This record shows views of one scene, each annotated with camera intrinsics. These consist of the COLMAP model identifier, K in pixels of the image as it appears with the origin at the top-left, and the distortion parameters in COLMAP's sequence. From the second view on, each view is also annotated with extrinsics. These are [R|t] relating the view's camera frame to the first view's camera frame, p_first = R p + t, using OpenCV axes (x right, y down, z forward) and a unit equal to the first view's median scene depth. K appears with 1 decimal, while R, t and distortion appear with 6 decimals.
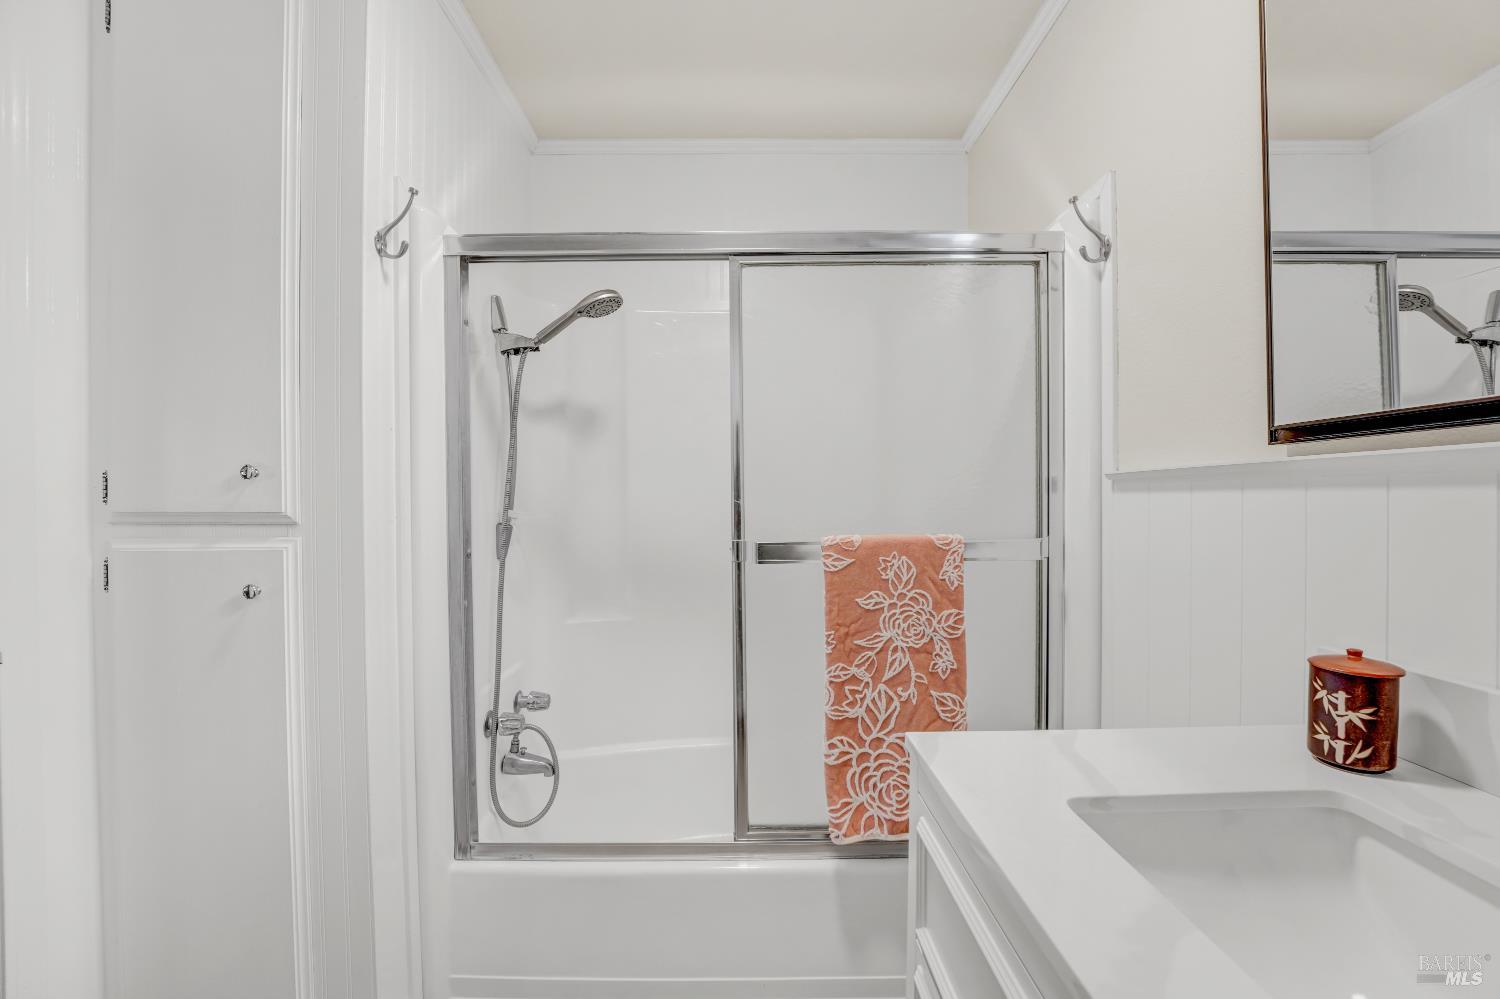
lens RADIAL K [[613.0, 0, 750.6], [0, 613.0, 504.3], [0, 0, 1]] dist [-0.029773, 0.003897]
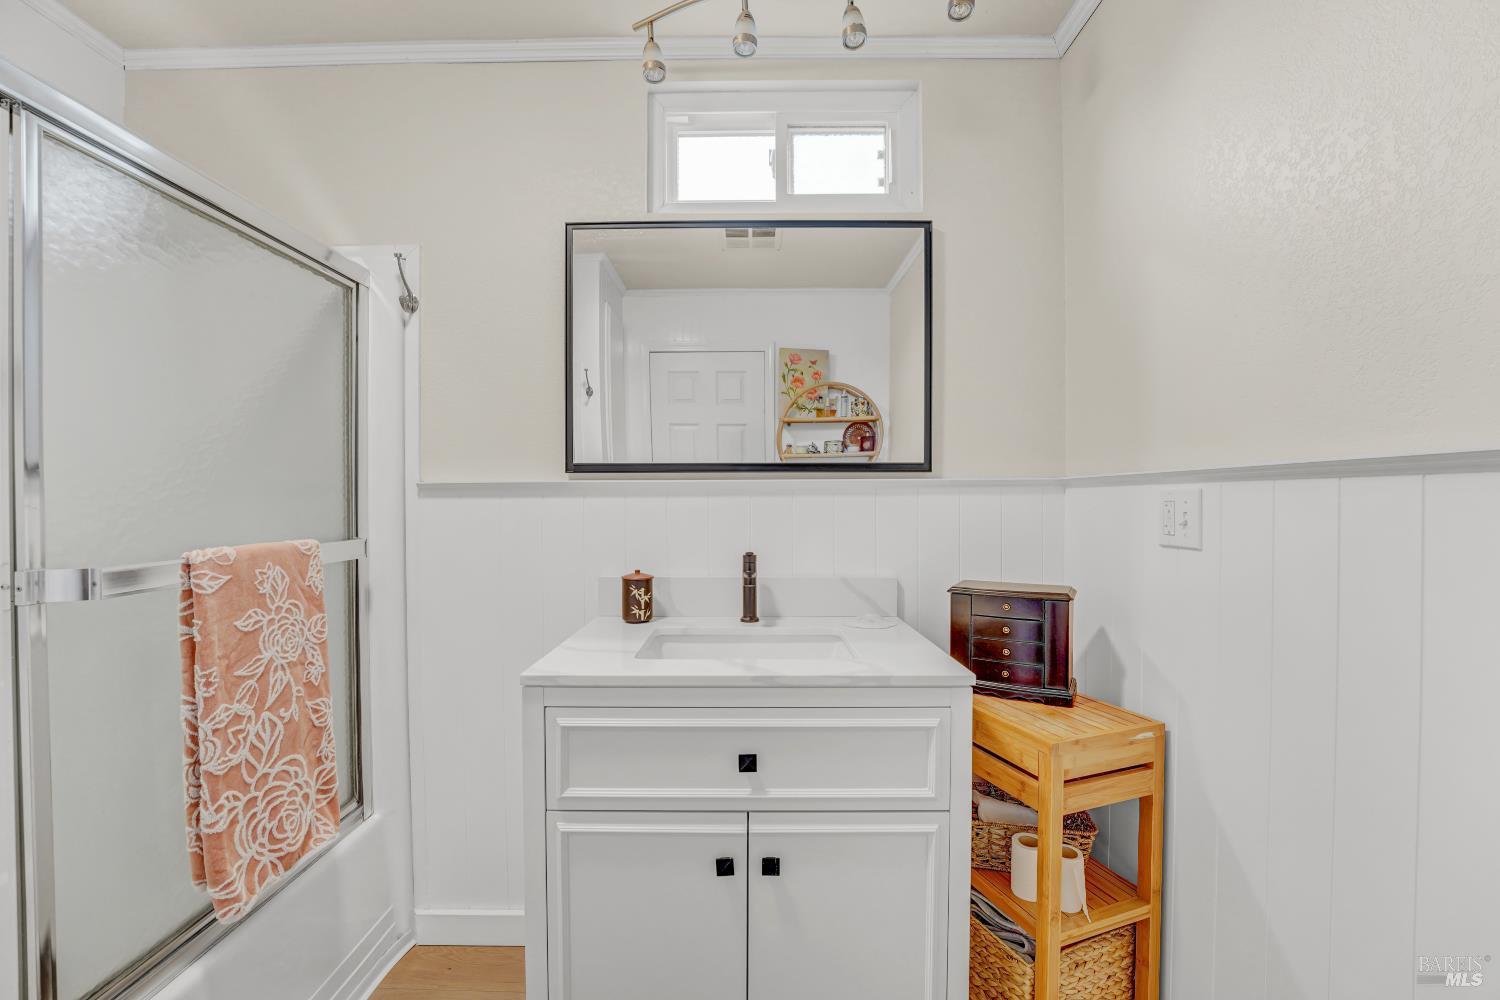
lens RADIAL K [[609.3, 0, 750.0], [0, 609.3, 509.4], [0, 0, 1]] dist [-0.032126, 0.004533]
pose [[0.009345, -0.008719, 0.999918, -0.641054], [0.012951, 0.999879, 0.008597, 0.001722], [-0.999872, 0.012870, 0.009457, 0.283182]]
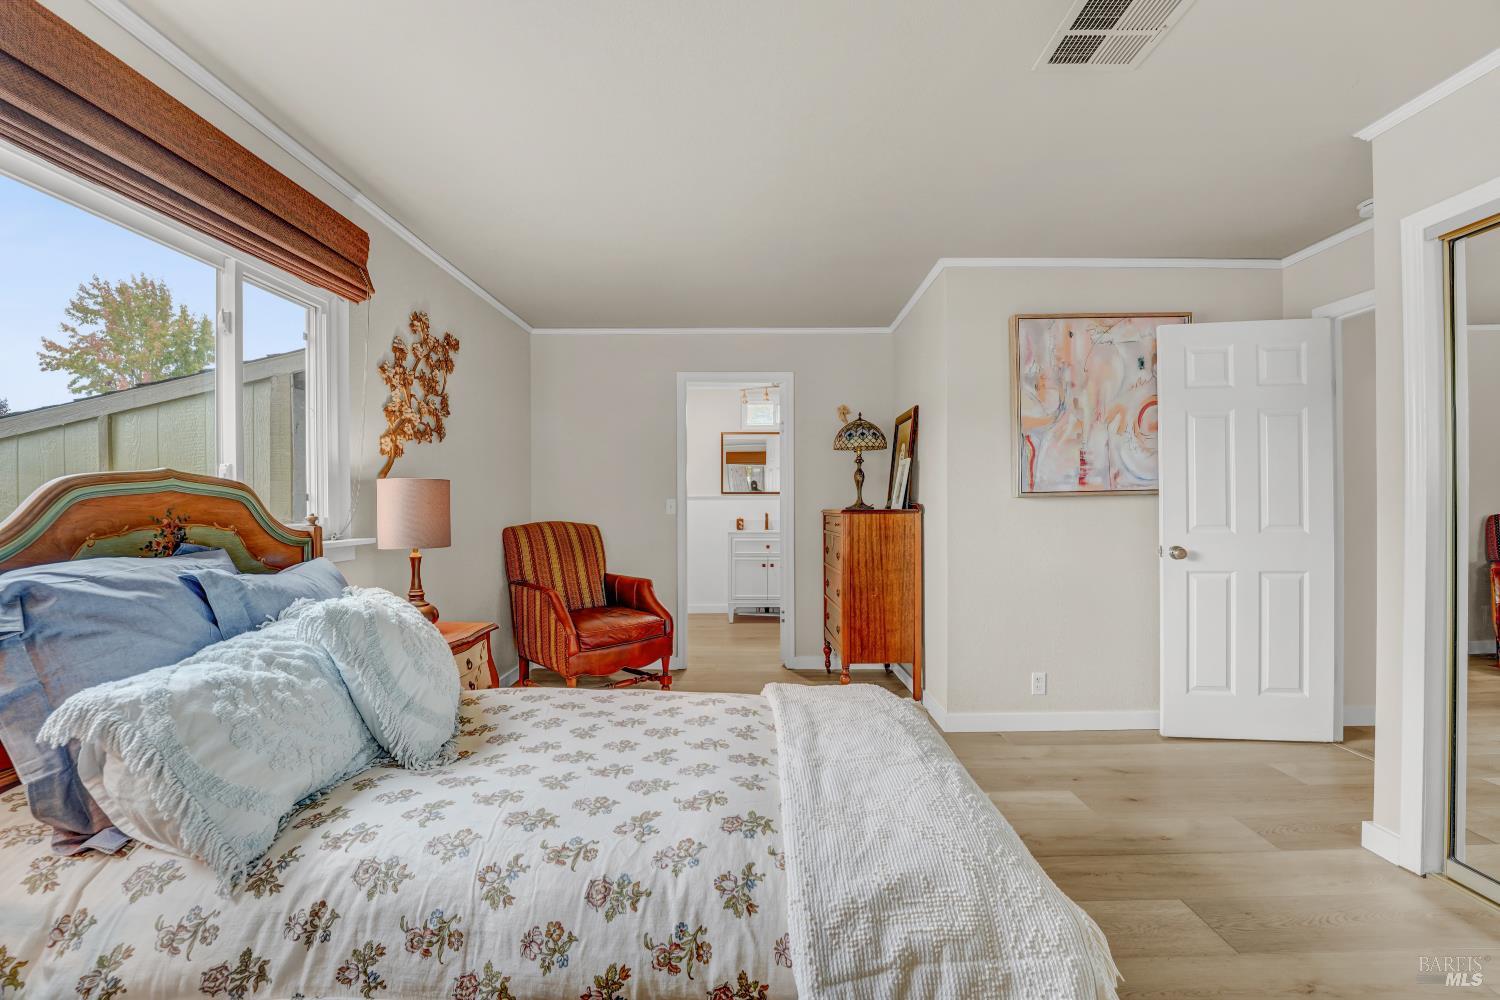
lens RADIAL K [[609.3, 0, 750.0], [0, 609.3, 509.4], [0, 0, 1]] dist [-0.032126, 0.004533]
pose [[0.008512, 0.002072, 0.999962, -4.366441], [0.013537, 0.999906, -0.002187, 0.072524], [-0.999872, 0.013555, 0.008483, 0.388526]]
